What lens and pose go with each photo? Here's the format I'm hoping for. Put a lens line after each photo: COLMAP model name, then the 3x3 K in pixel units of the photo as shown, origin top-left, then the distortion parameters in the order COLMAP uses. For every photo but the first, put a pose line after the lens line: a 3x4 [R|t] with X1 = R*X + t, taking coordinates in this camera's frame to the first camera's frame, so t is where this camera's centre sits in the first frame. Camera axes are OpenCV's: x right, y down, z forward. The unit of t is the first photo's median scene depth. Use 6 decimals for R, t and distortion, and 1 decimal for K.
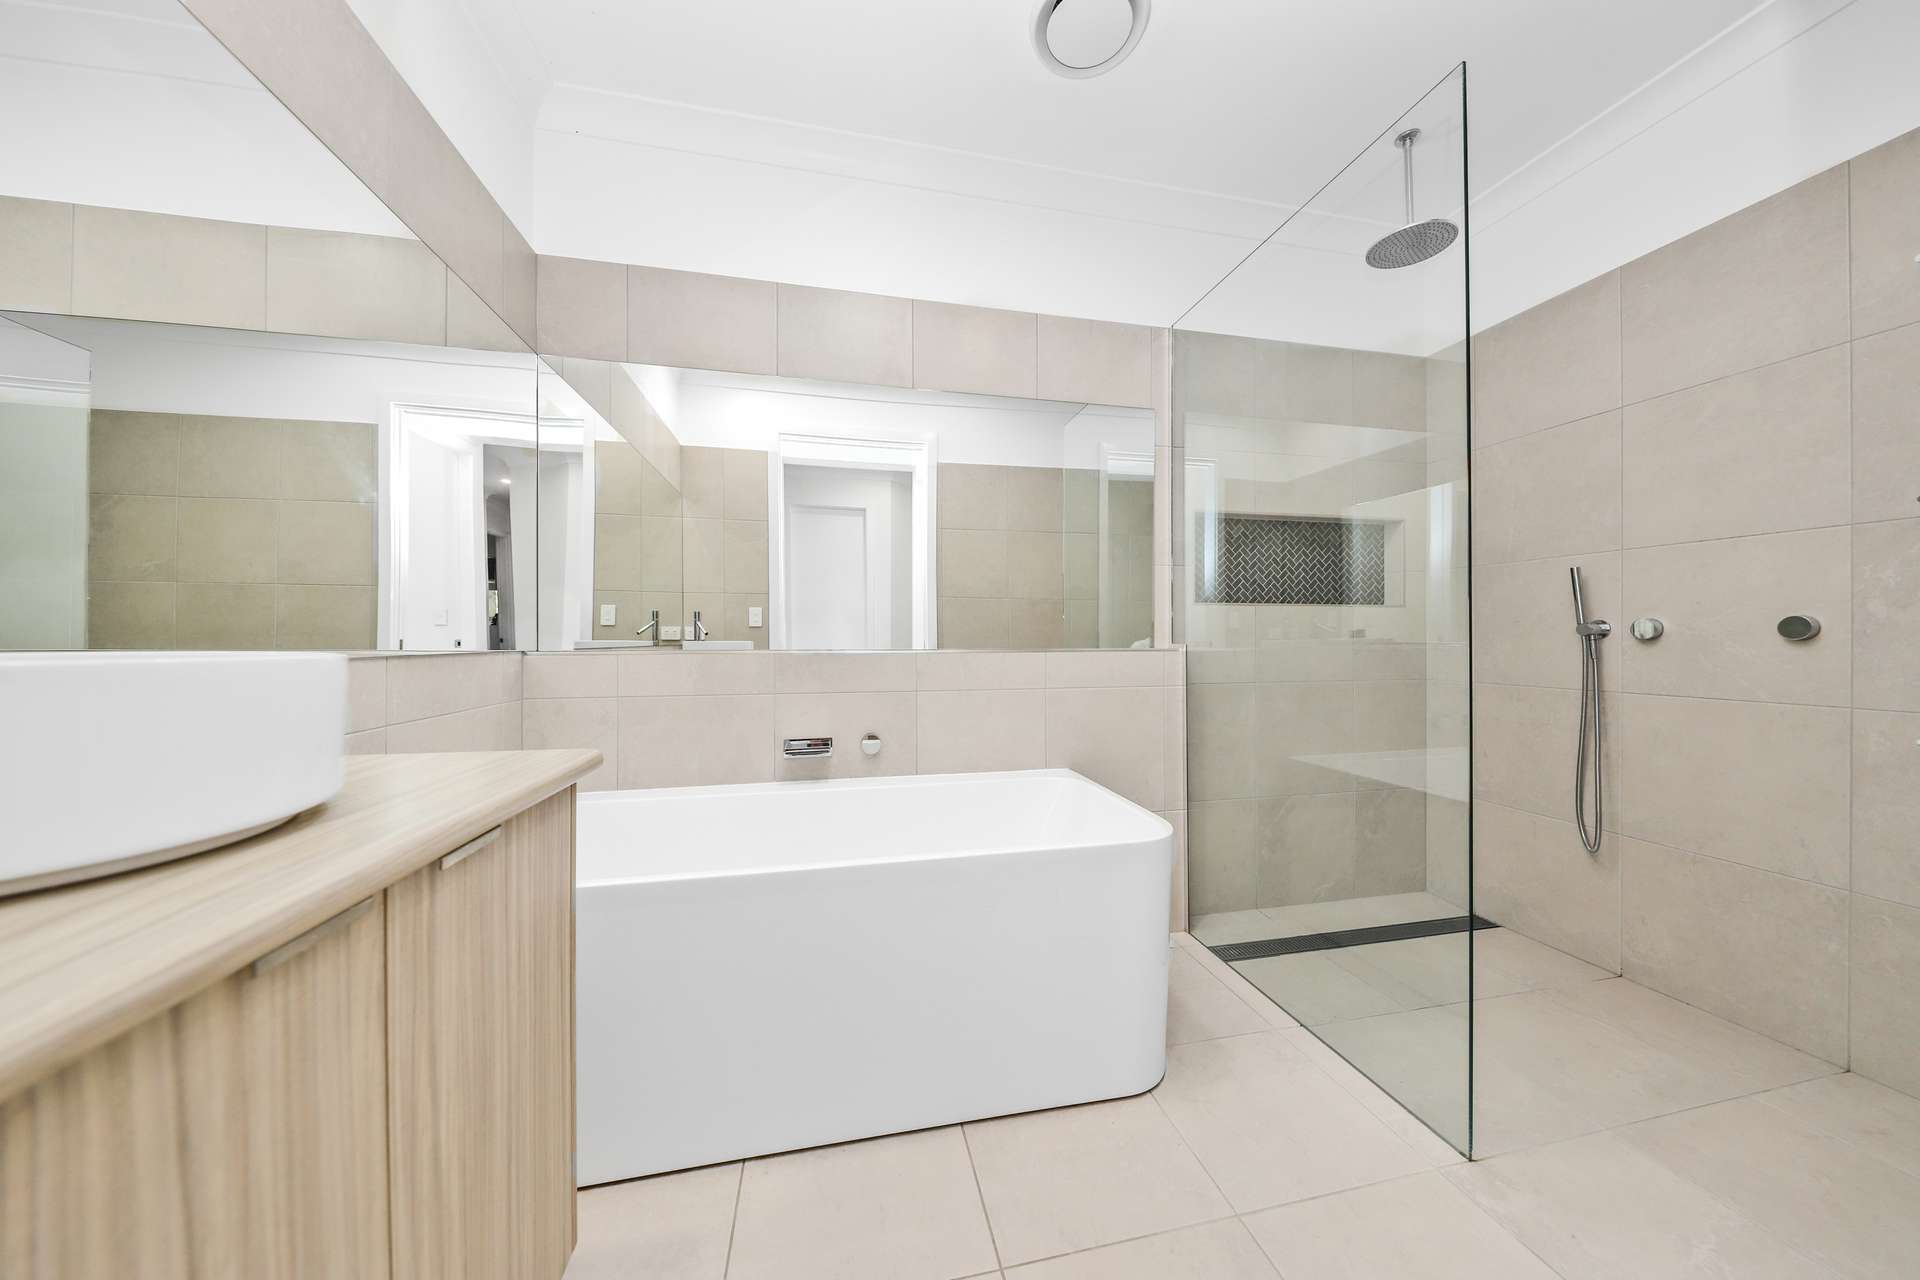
lens RADIAL K [[597.7, 0, 960.0], [0, 597.7, 640.0], [0, 0, 1]] dist [0.000004, -0.000093]
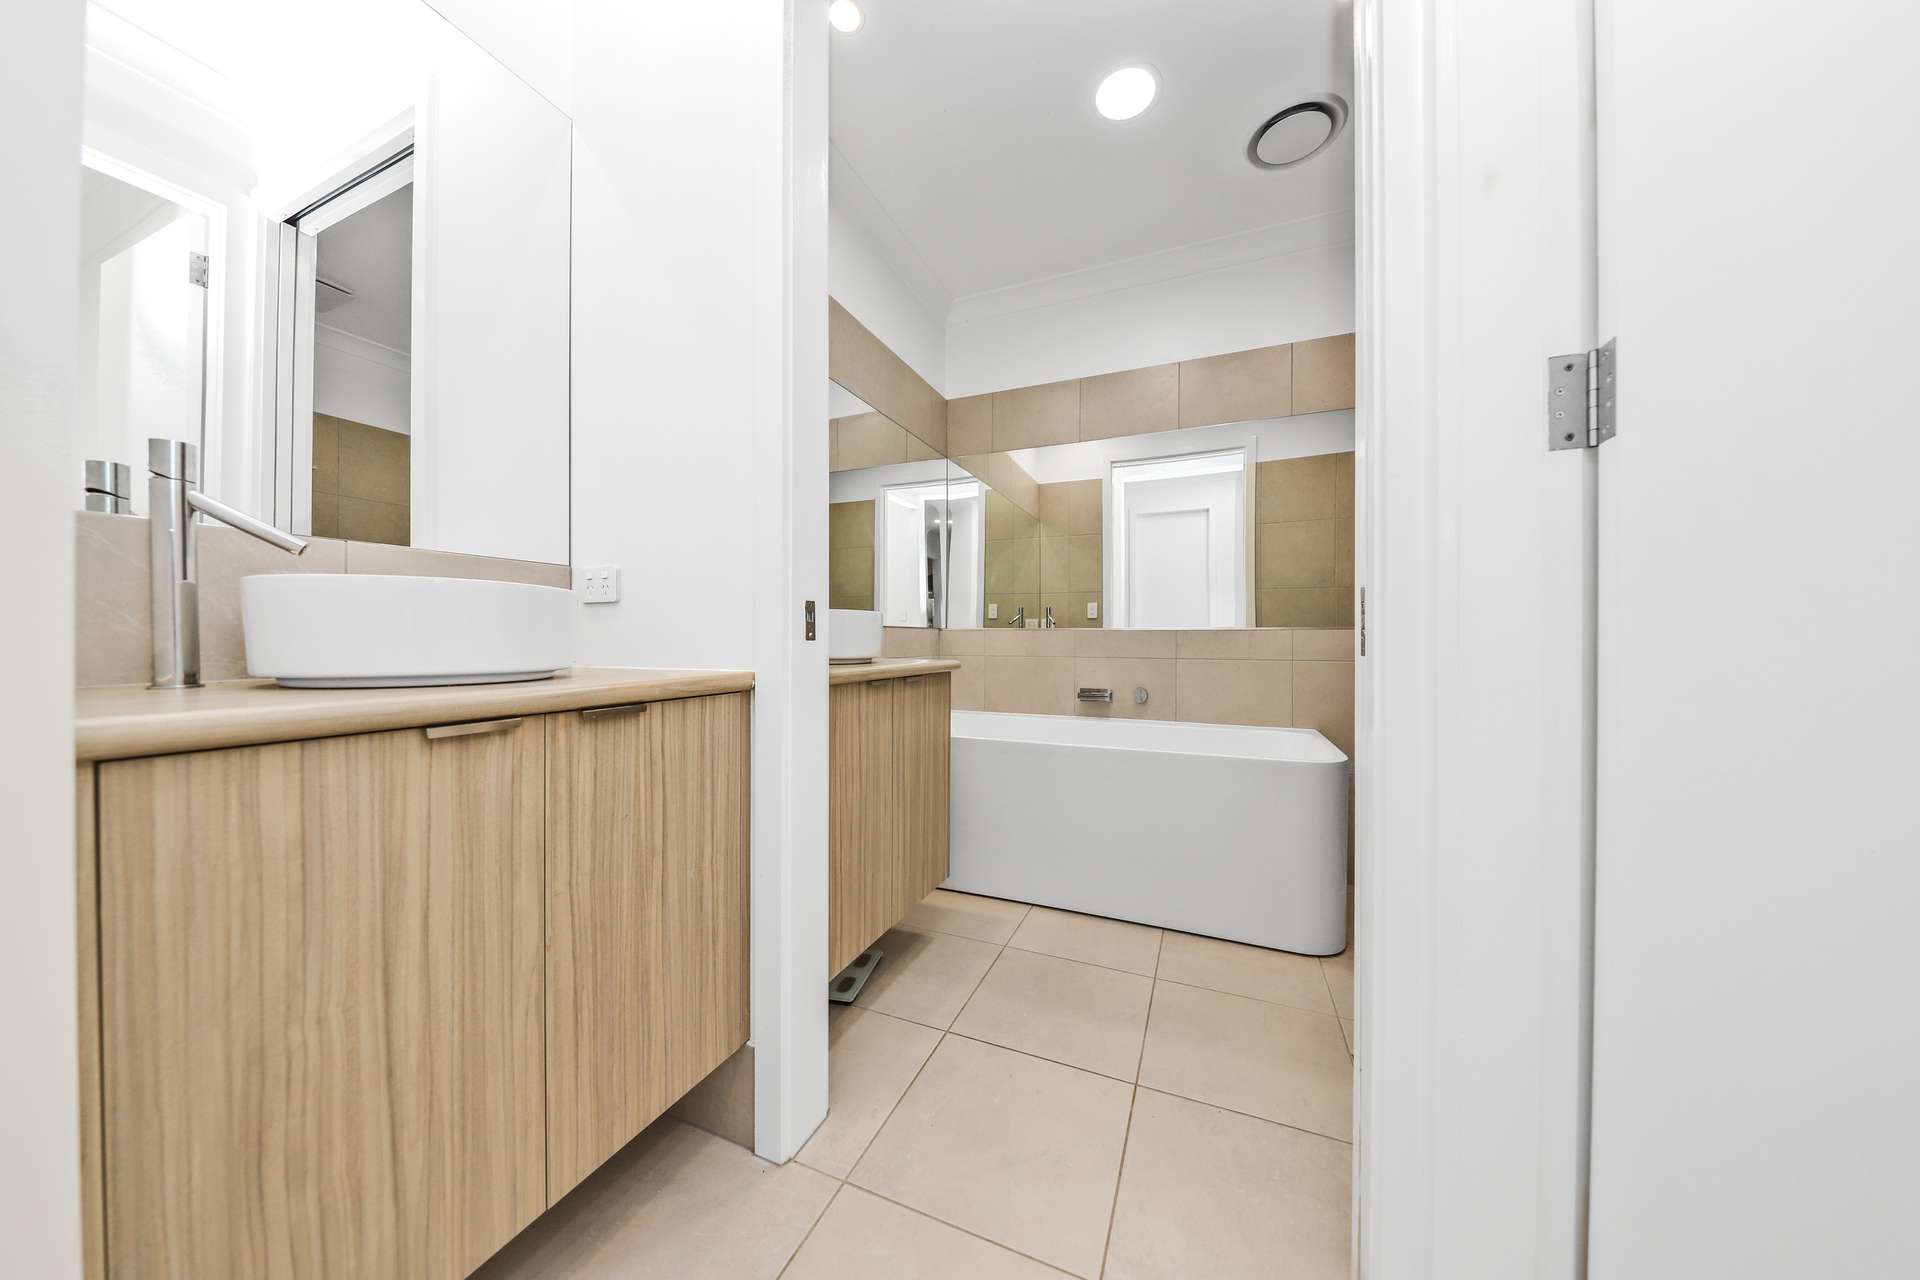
lens RADIAL K [[611.6, 0, 960.0], [0, 611.6, 640.0], [0, 0, 1]] dist [0.001241, -0.002192]
pose [[0.814405, 0.004962, -0.580276, 0.191371], [-0.007378, 0.999971, -0.001805, 0.029847], [0.580250, 0.005751, 0.814418, -0.226128]]
